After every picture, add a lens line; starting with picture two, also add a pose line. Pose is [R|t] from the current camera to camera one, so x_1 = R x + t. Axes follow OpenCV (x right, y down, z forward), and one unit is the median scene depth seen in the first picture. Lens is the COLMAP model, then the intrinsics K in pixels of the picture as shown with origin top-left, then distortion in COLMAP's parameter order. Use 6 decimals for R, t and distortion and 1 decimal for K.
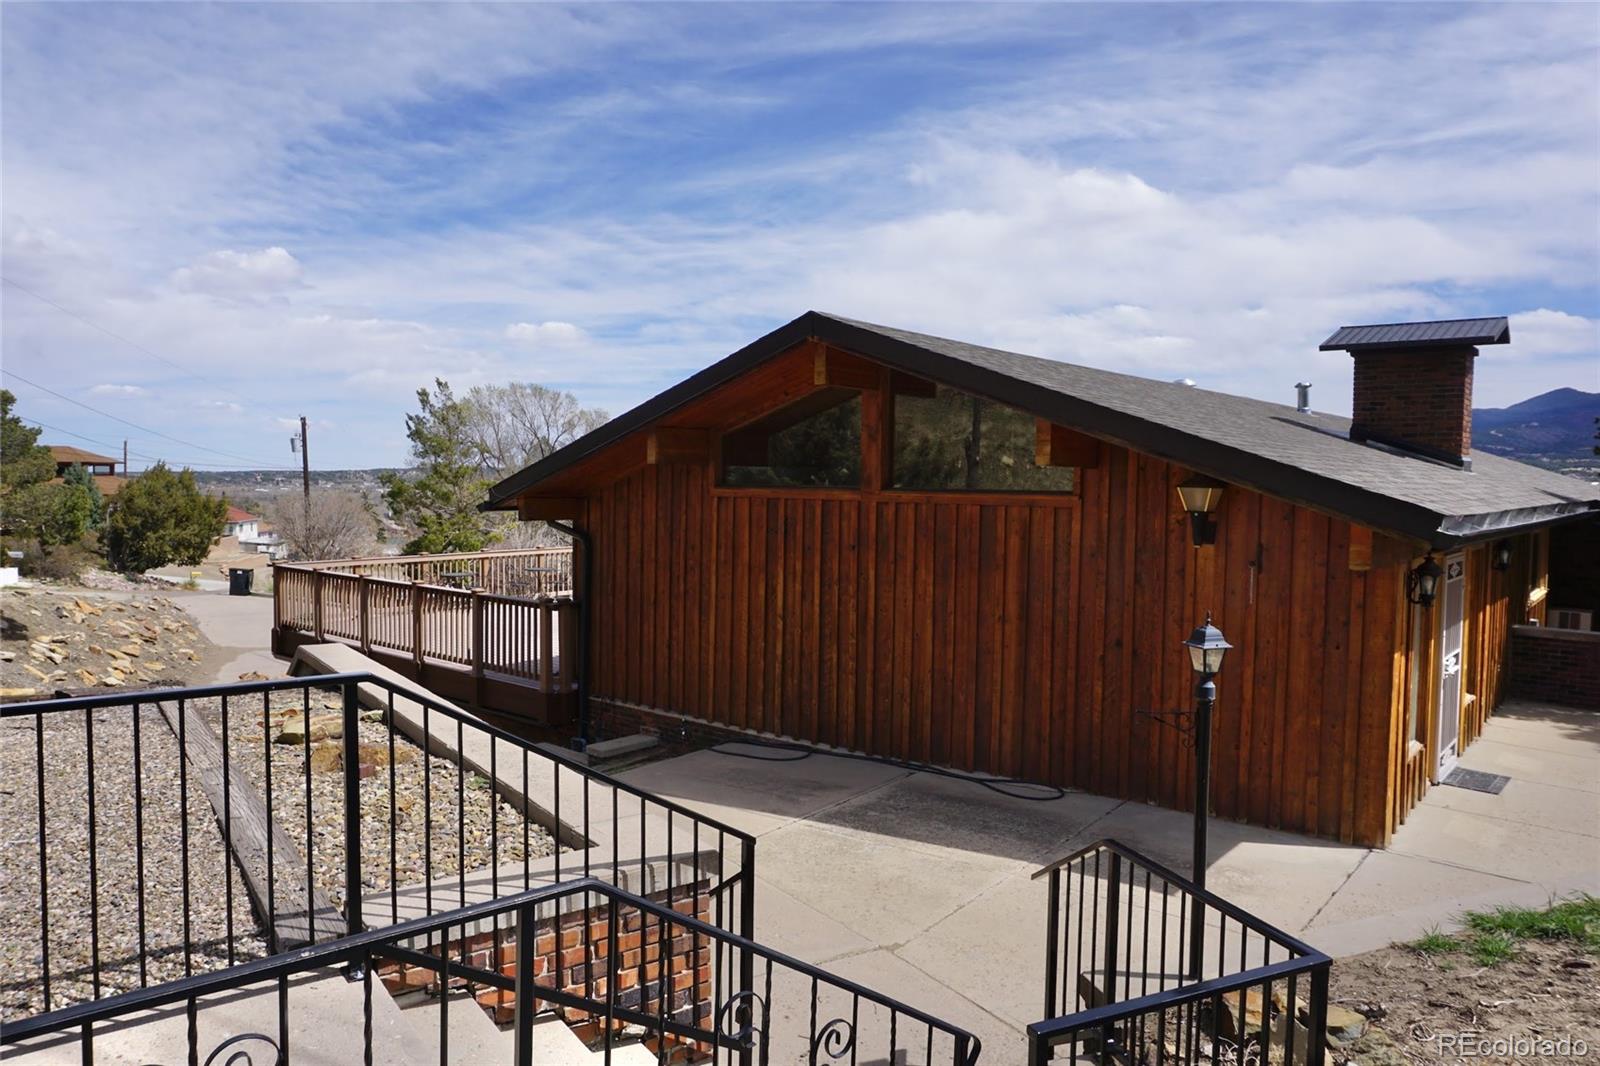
lens RADIAL K [[1074.2, 0, 800.0], [0, 1074.2, 533.0], [0, 0, 1]] dist [-0.049544, 0.038771]
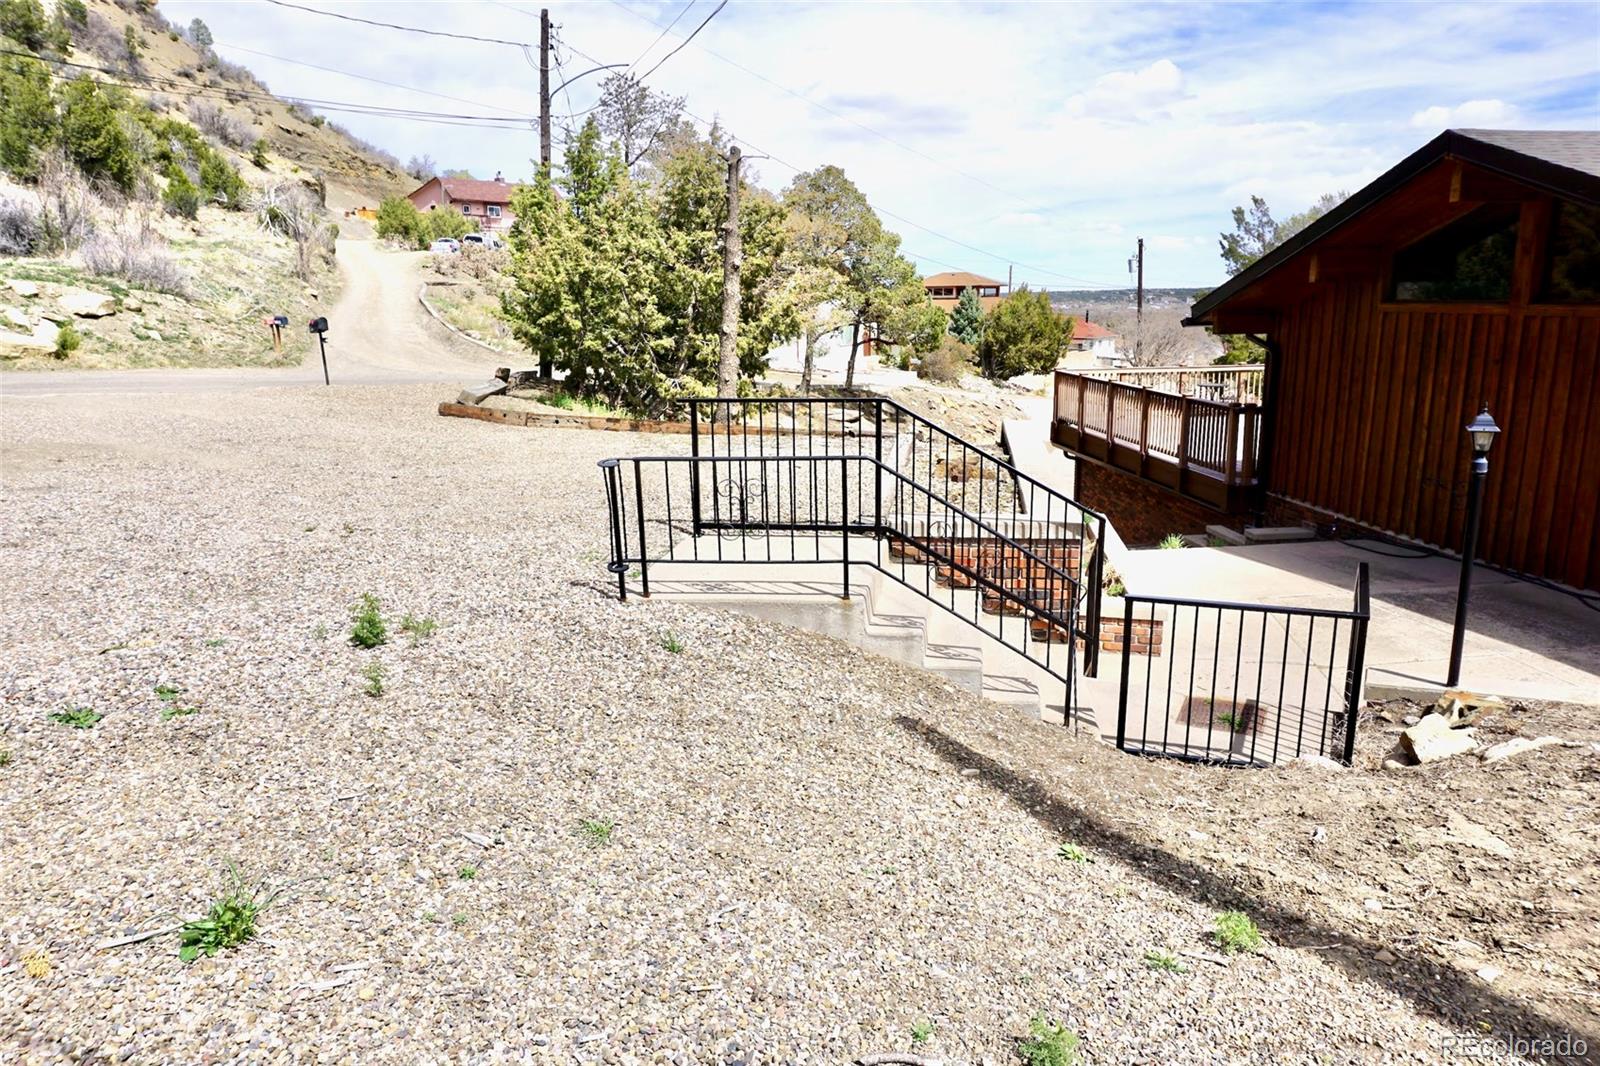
lens RADIAL K [[1074.2, 0, 800.0], [0, 1074.2, 533.0], [0, 0, 1]] dist [-0.049544, 0.038771]
pose [[0.720788, 0.129397, -0.680970, 0.222625], [-0.013221, 0.984809, 0.173139, 0.006611], [0.693029, -0.115793, 0.711549, -0.154699]]
